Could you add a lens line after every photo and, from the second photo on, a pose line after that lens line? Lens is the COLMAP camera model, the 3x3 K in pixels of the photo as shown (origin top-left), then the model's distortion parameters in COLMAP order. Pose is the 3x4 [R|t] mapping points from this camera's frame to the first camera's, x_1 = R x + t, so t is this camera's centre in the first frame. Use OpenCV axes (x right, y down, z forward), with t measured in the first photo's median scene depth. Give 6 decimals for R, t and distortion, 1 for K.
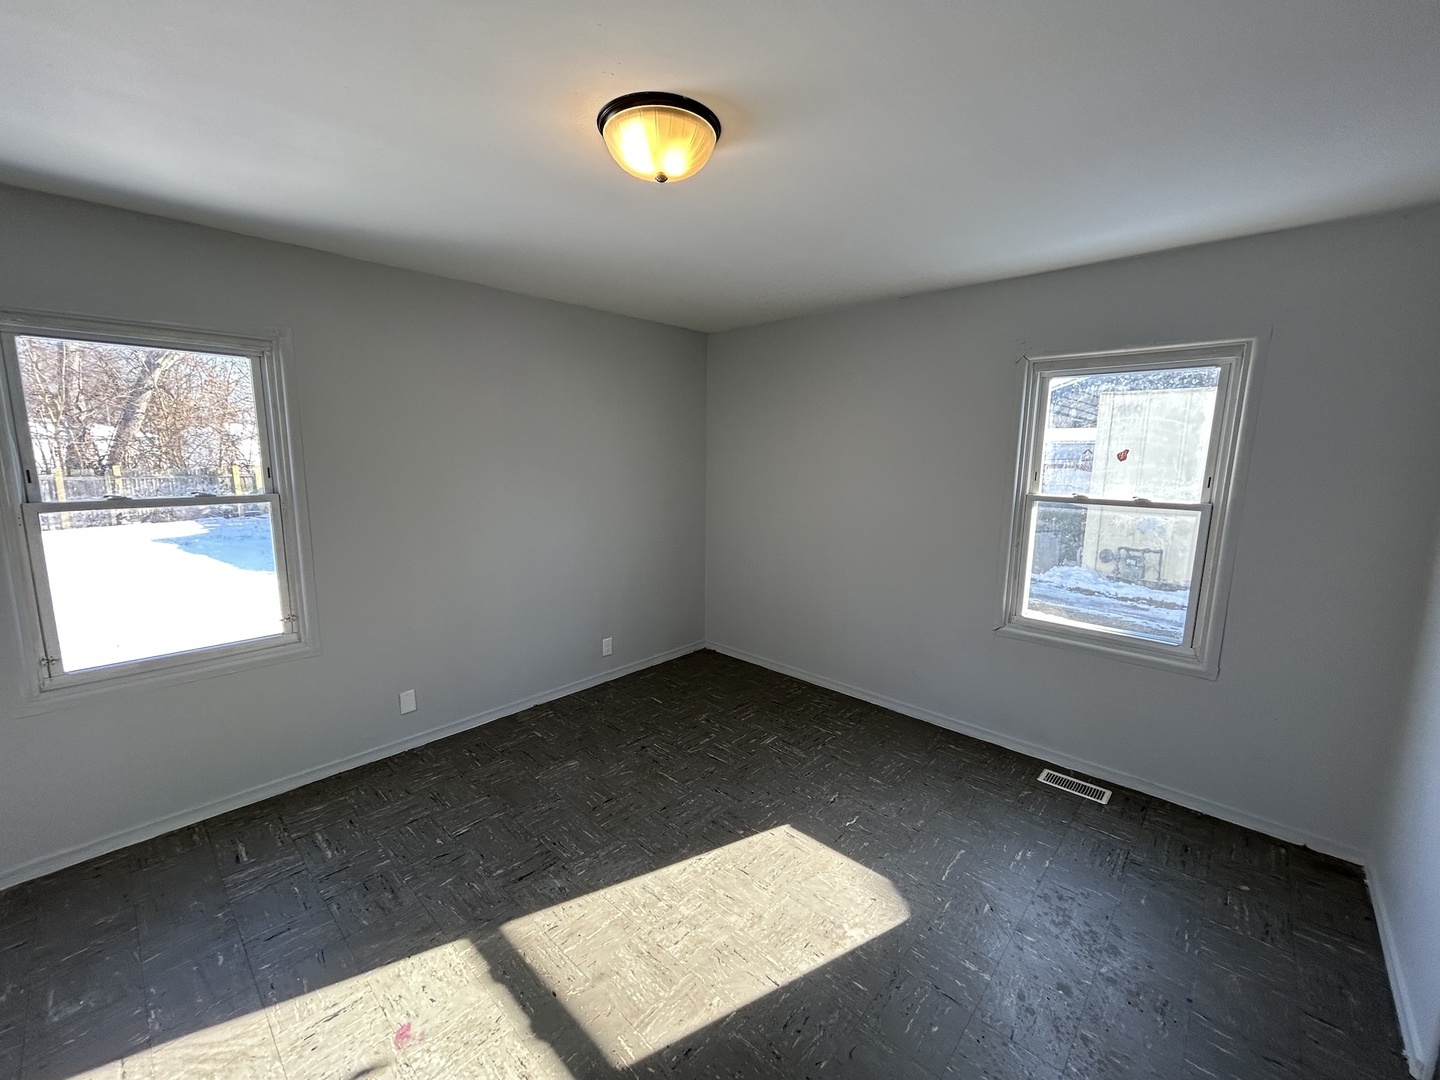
lens RADIAL K [[575.8, 0, 728.3], [0, 575.8, 541.7], [0, 0, 1]] dist [-0.000389, 0.000405]
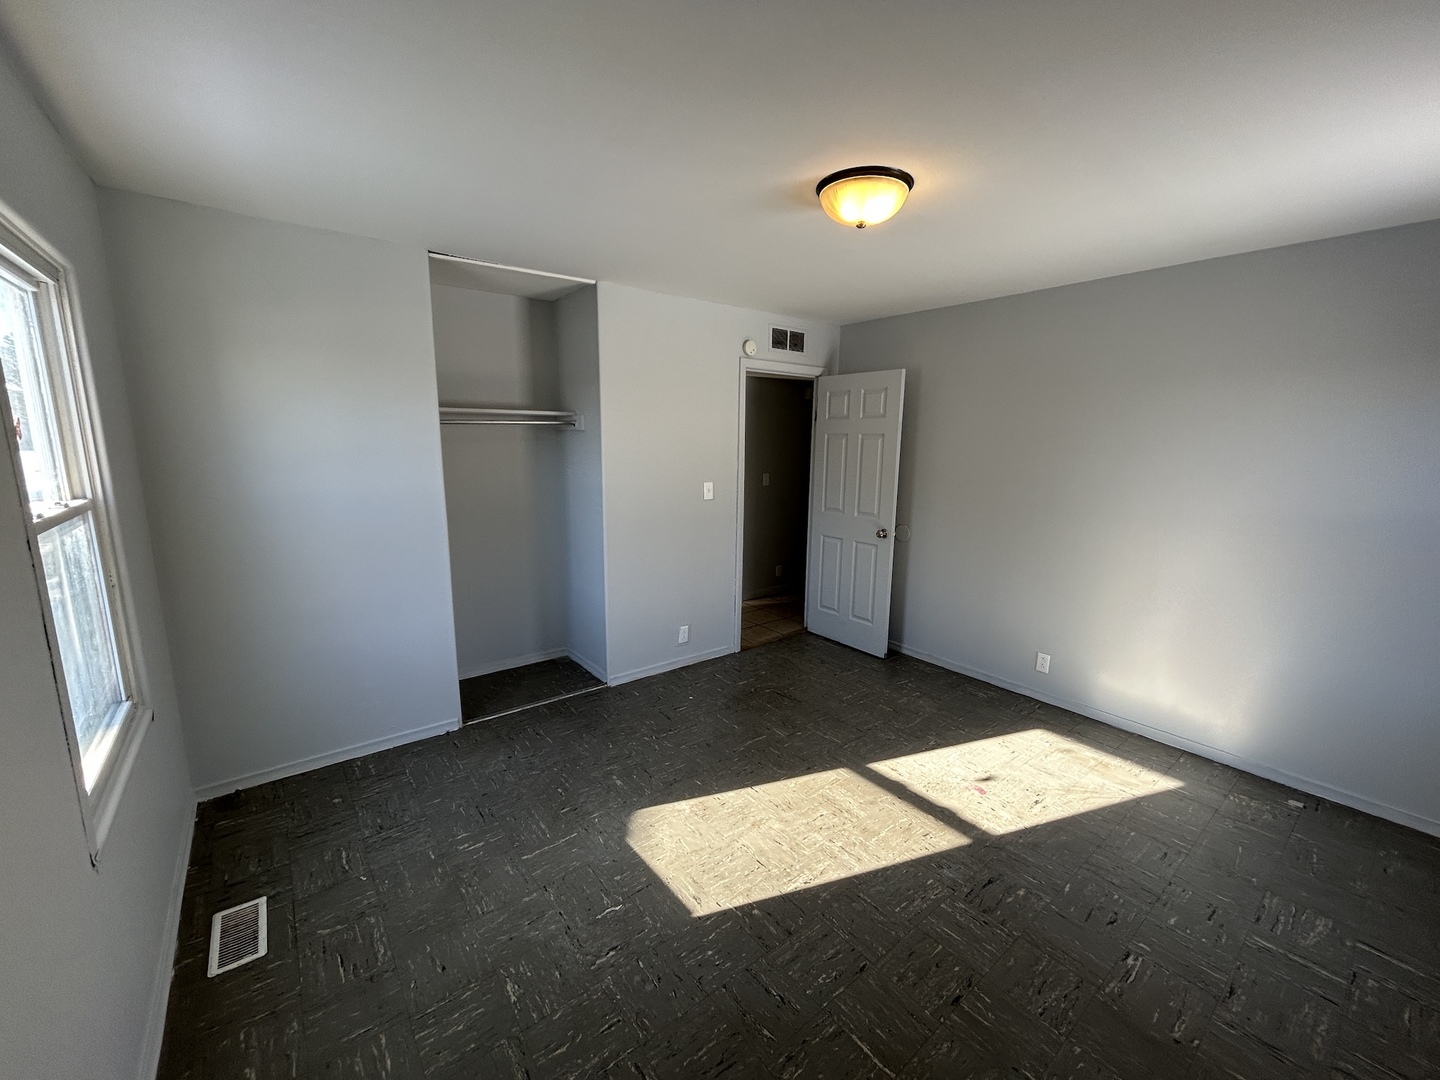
lens RADIAL K [[583.5, 0, 720.7], [0, 583.5, 537.7], [0, 0, 1]] dist [0.000404, 0.000715]
pose [[-0.986024, -0.050883, 0.158646, -0.038048], [0.003326, 0.946020, 0.324091, -0.297460], [-0.166573, 0.320089, -0.932629, 1.867398]]
